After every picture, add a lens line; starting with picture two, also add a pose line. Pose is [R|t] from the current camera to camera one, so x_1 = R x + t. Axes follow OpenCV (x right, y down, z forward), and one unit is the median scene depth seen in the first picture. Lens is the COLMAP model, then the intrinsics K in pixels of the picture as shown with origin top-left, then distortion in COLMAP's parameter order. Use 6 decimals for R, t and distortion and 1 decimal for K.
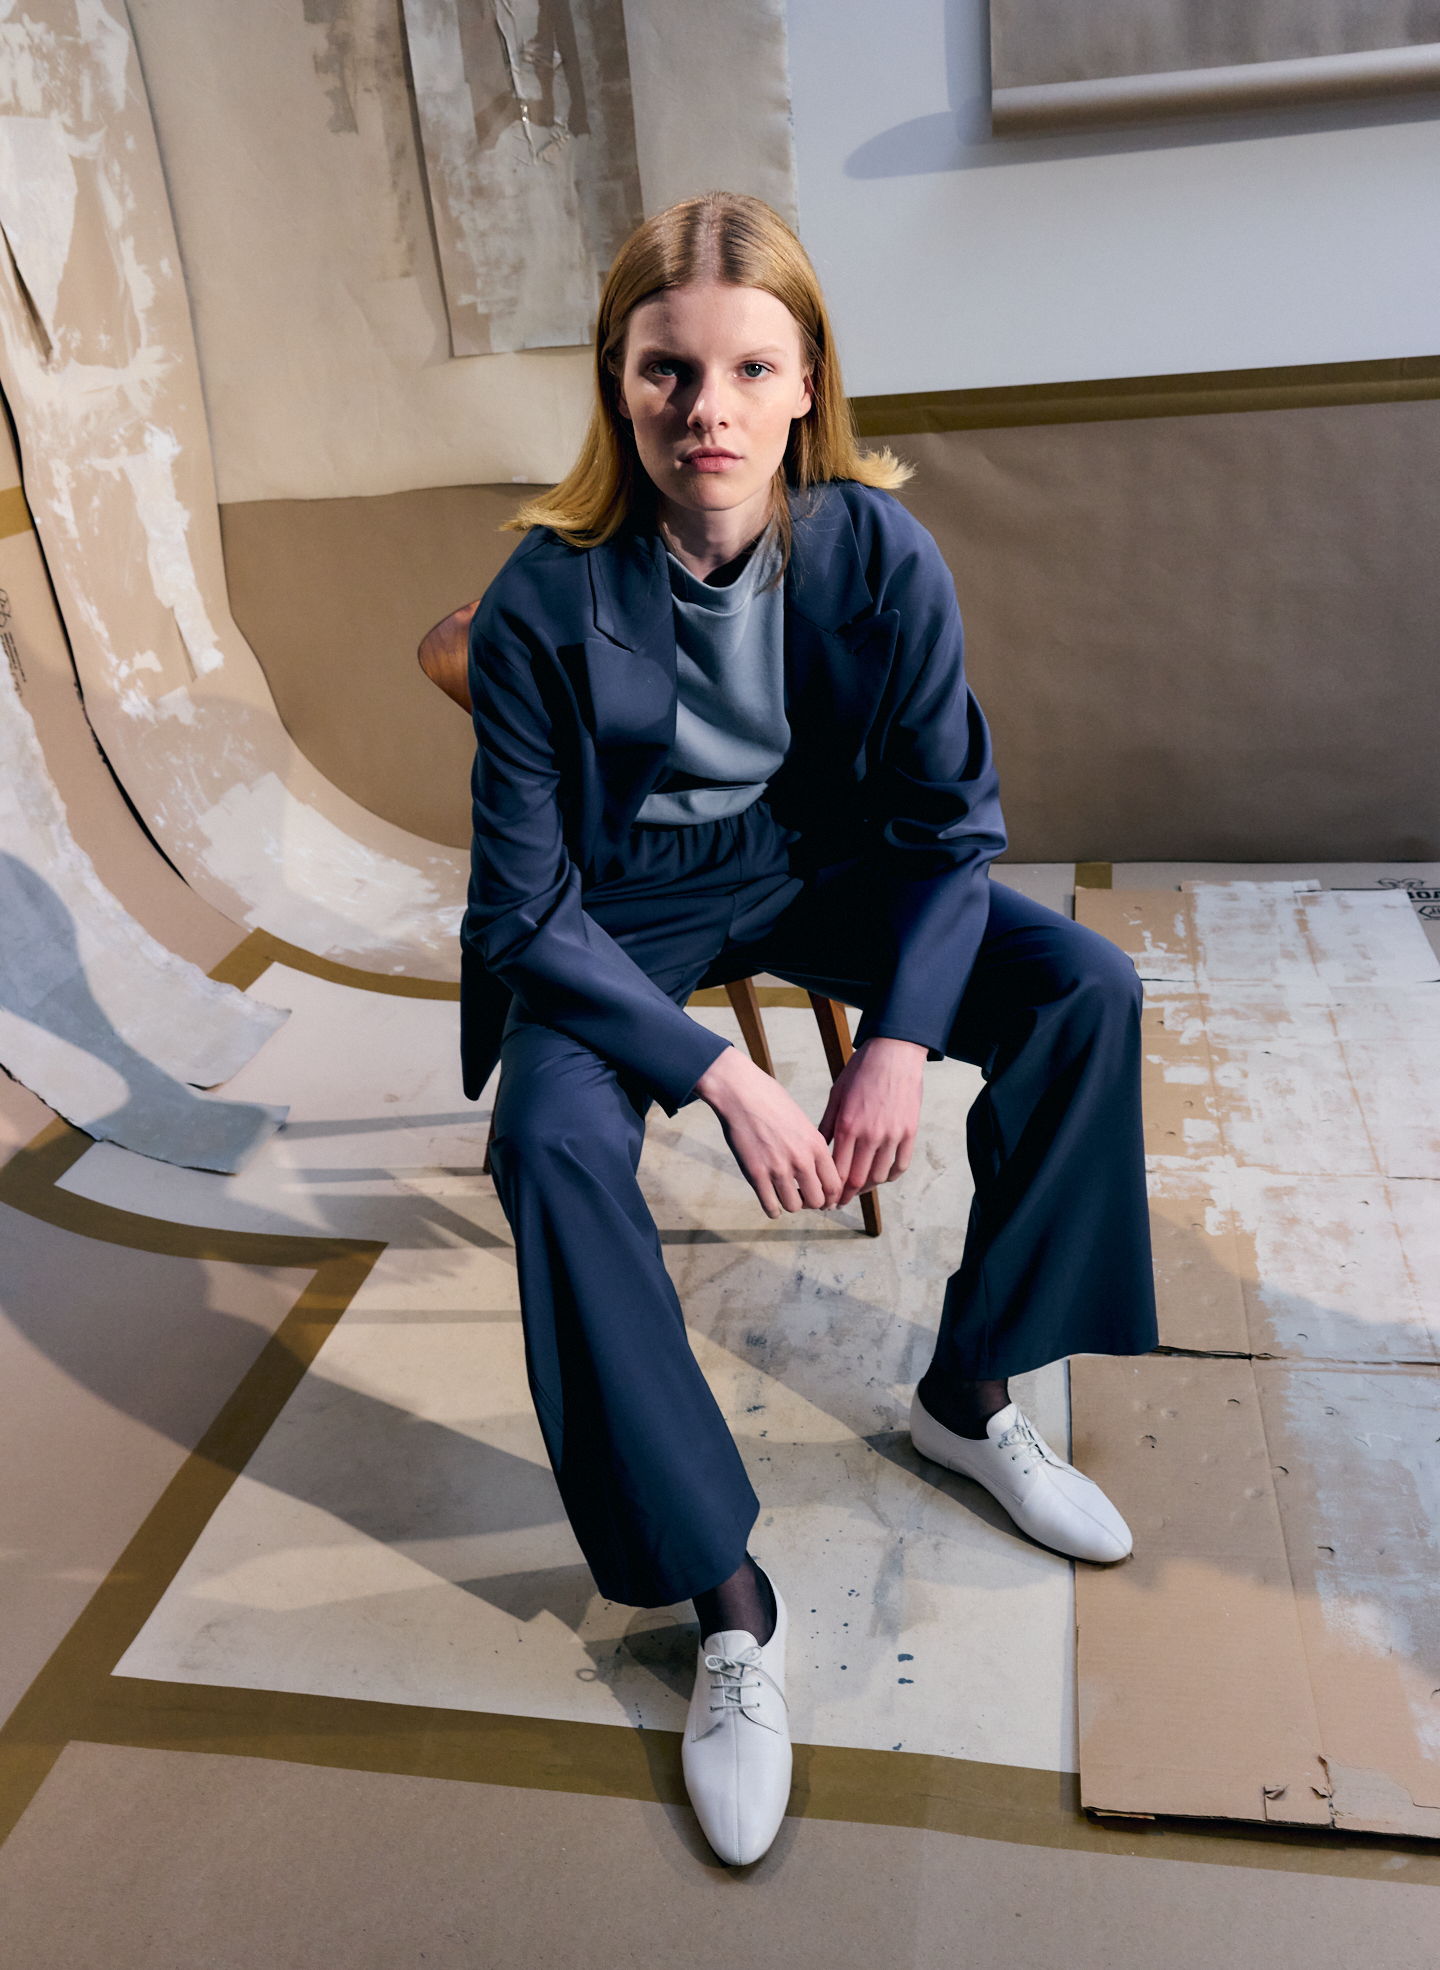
lens RADIAL K [[1655.9, 0, 735.1], [0, 1655.9, 1012.3], [0, 0, 1]] dist [-0.101230, 0.116771]
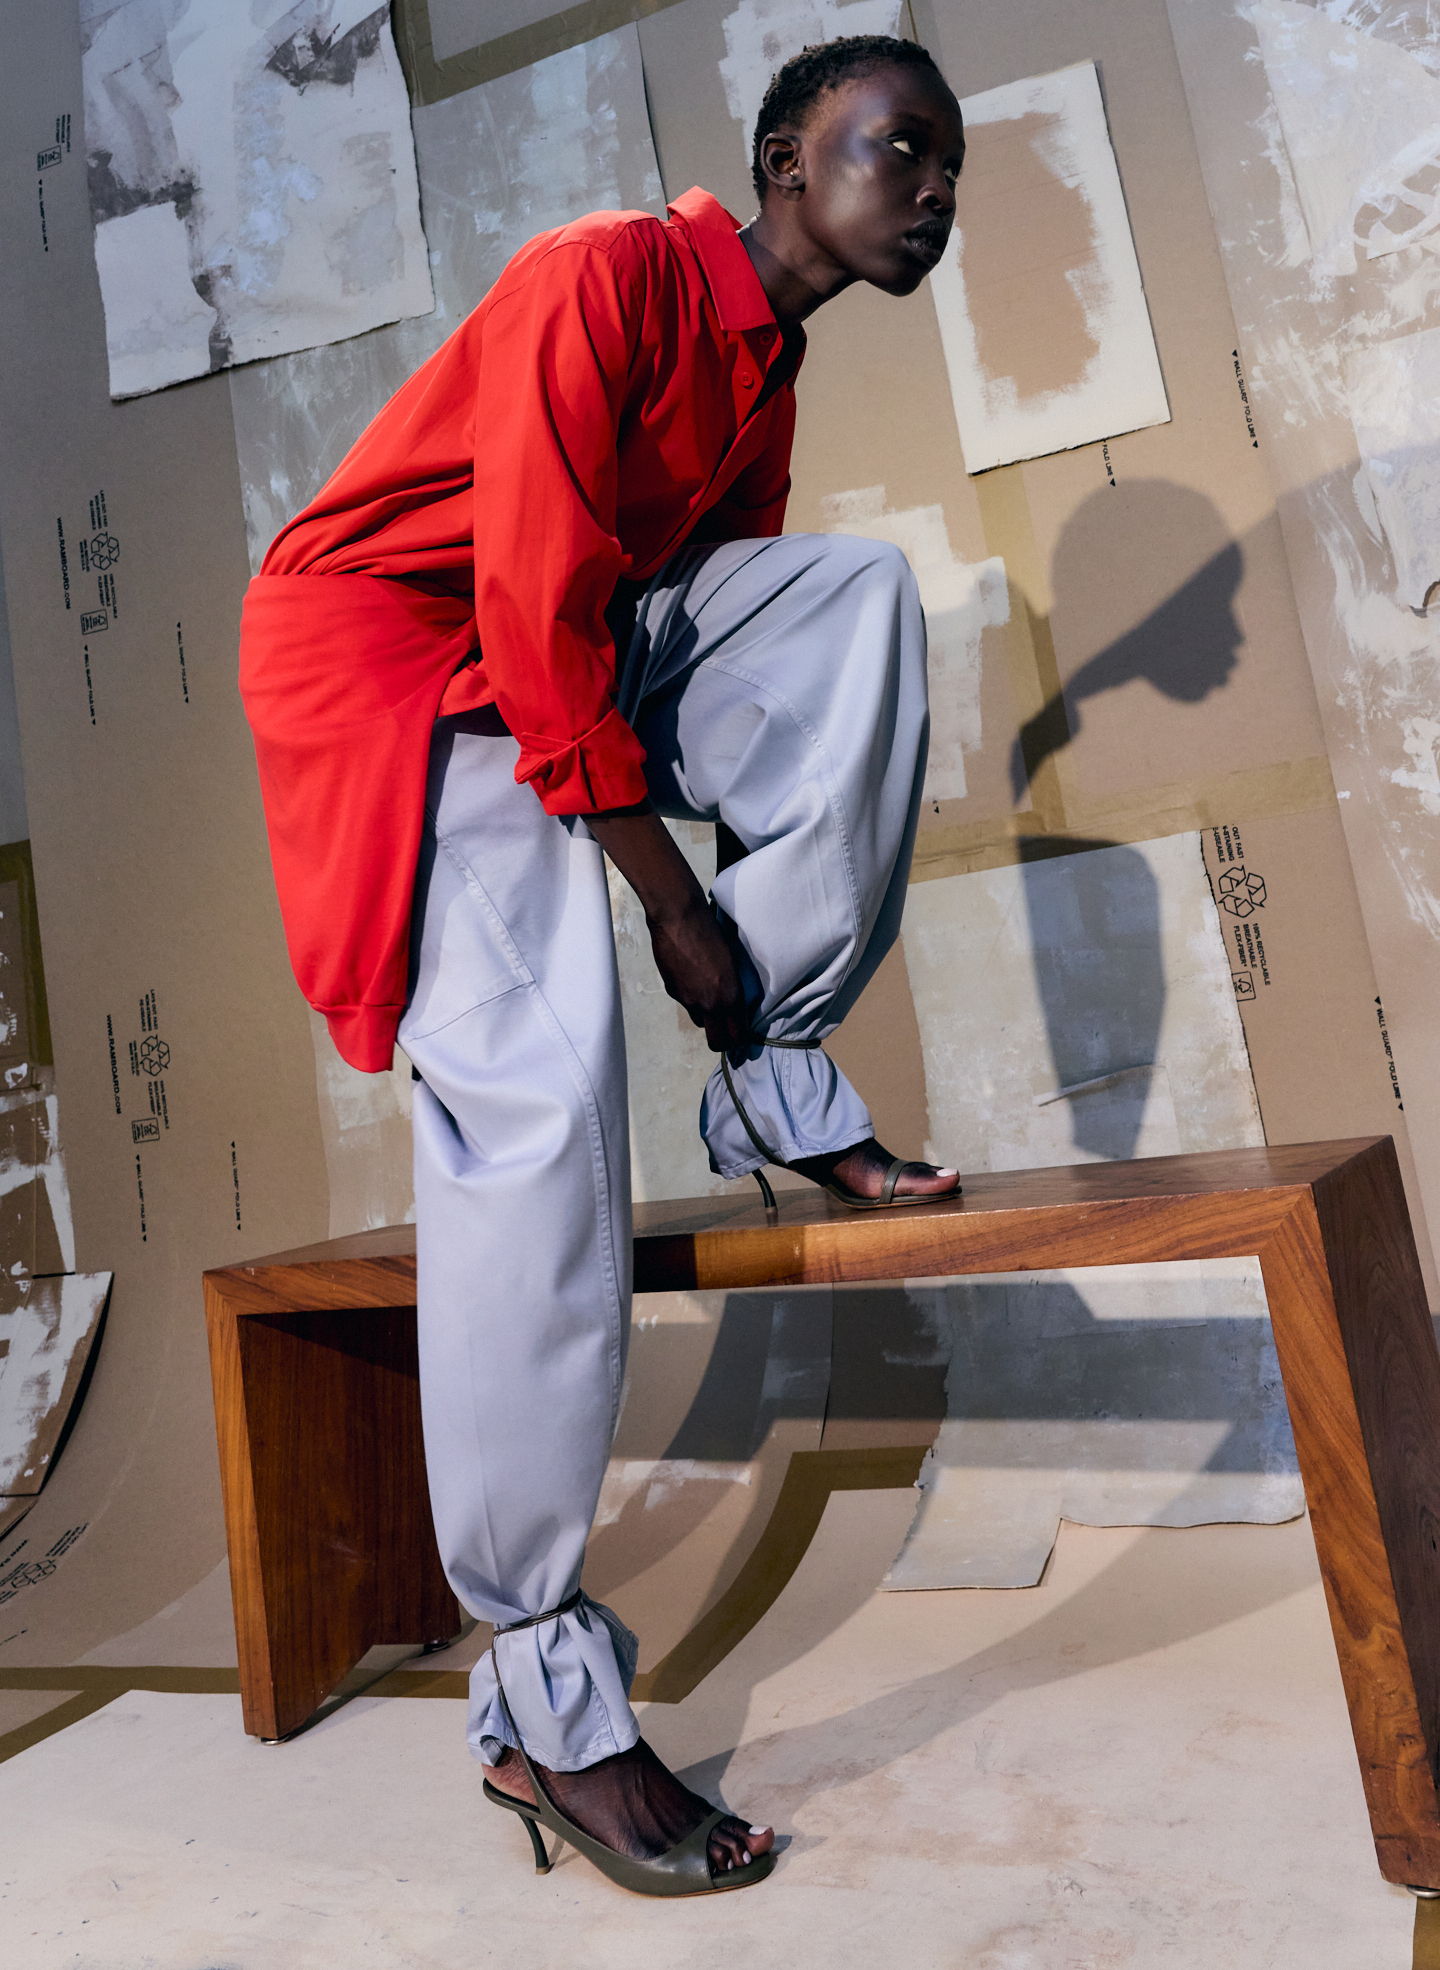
lens RADIAL K [[1627.4, 0, 701.6], [0, 1627.4, 742.7], [0, 0, 1]] dist [0.007625, -0.009556]
pose [[-0.204044, -0.056599, -0.977324, 0.409573], [-0.269502, 0.963000, 0.000497, -0.227341], [0.941135, 0.263492, -0.211748, 0.812649]]
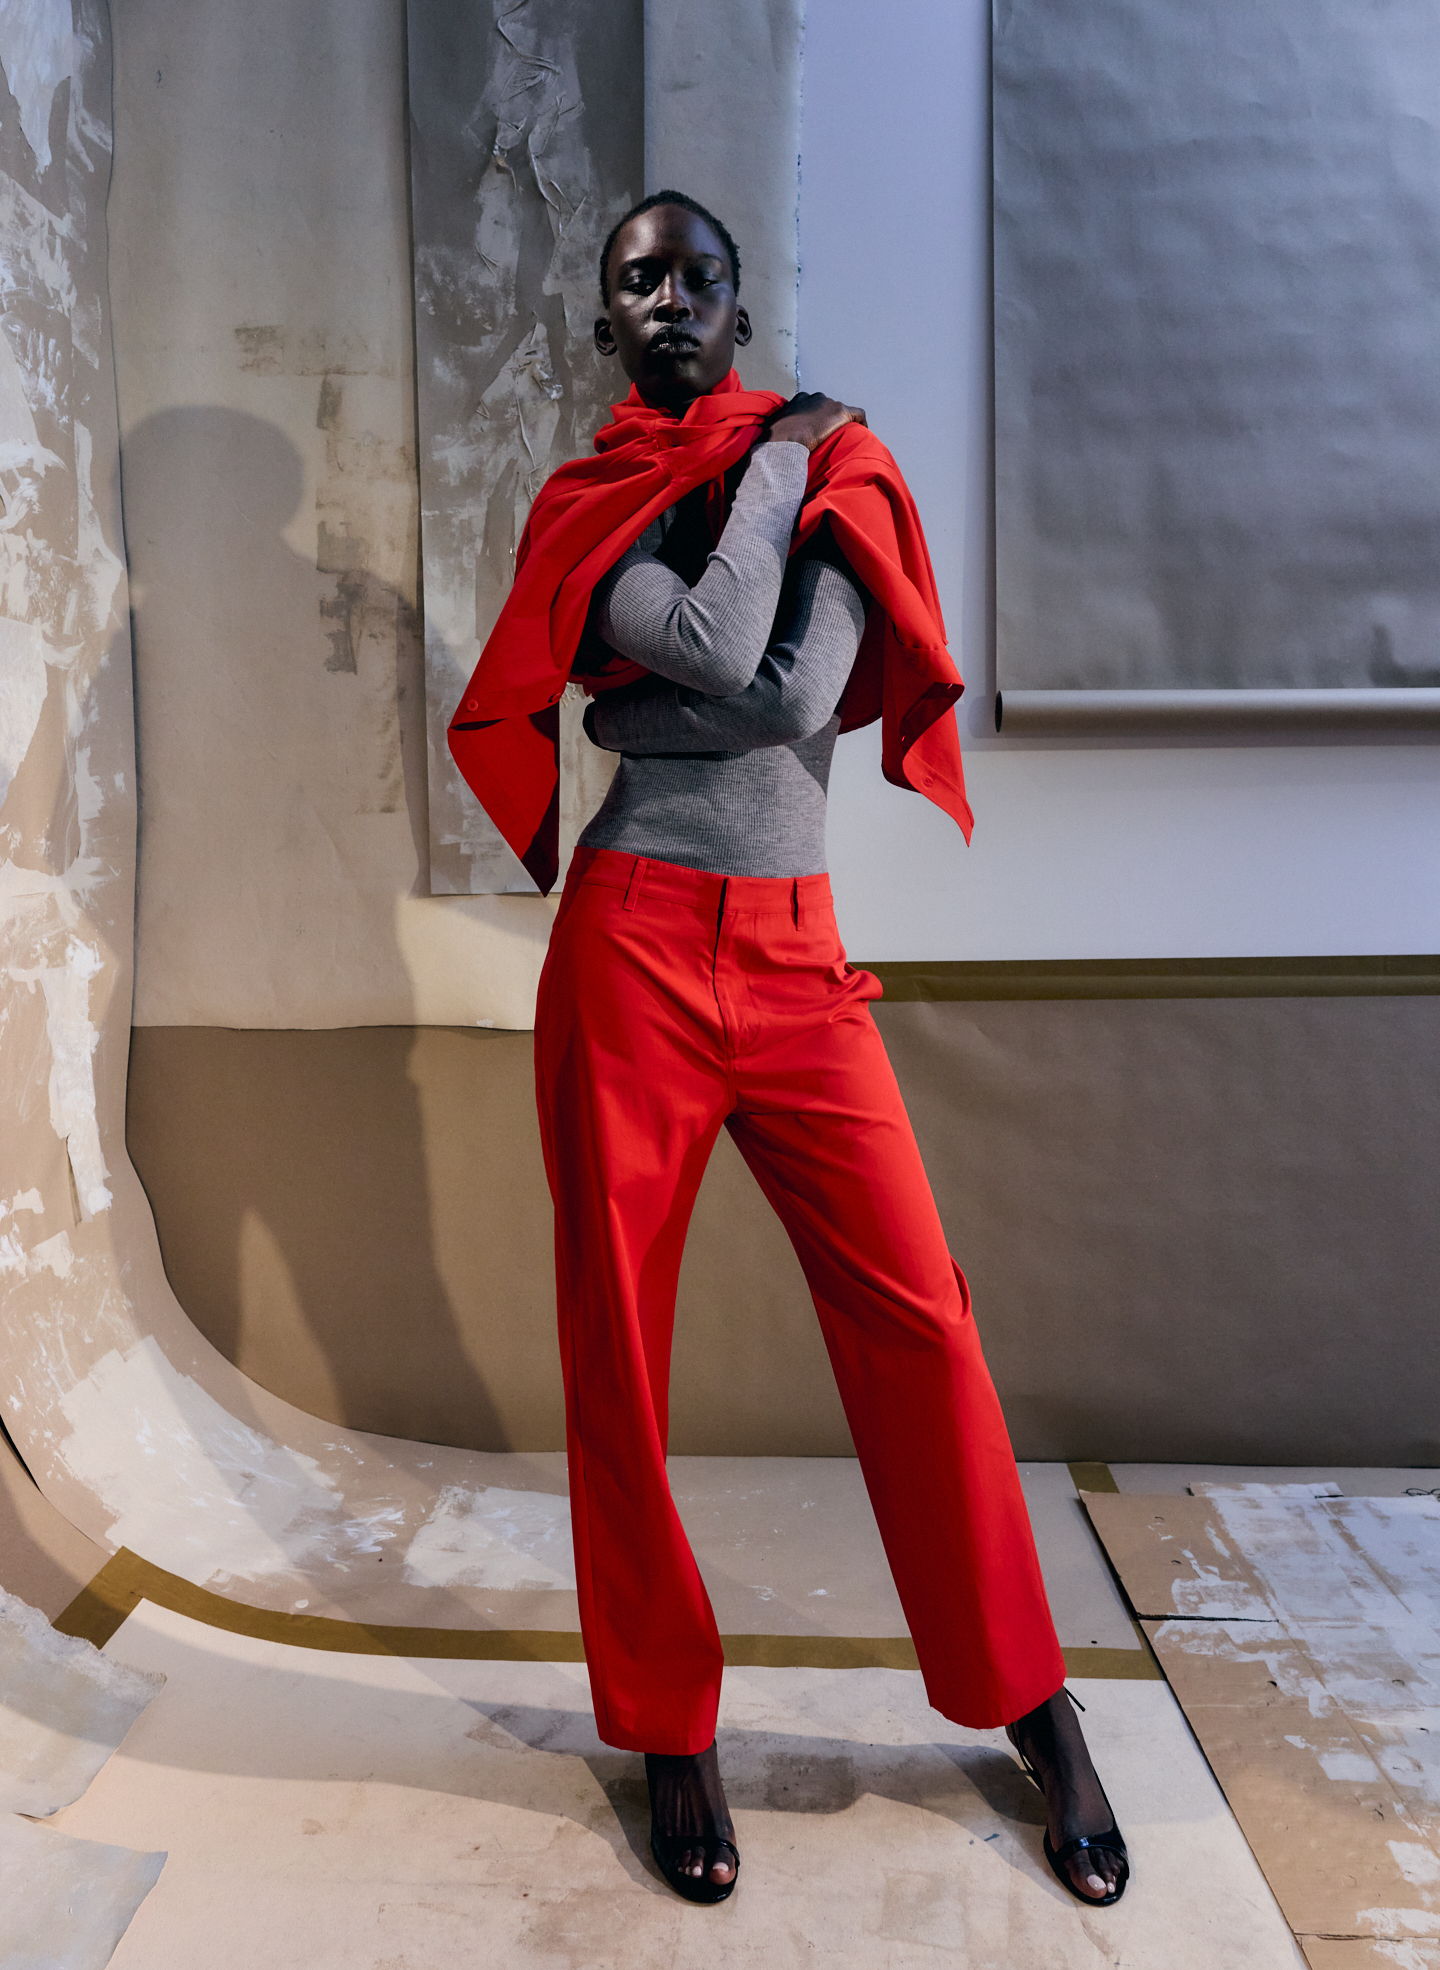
lens RADIAL K [[1447.7, 0, 719.9], [0, 1447.7, 937.1], [0, 0, 1]] dist [-0.002561, 0.005441]
pose [[0.983404, 0.066029, 0.168987, -0.153133], [0.002070, 0.927278, -0.374367, -0.065101], [-0.181417, 0.368504, 0.911753, 0.218160]]
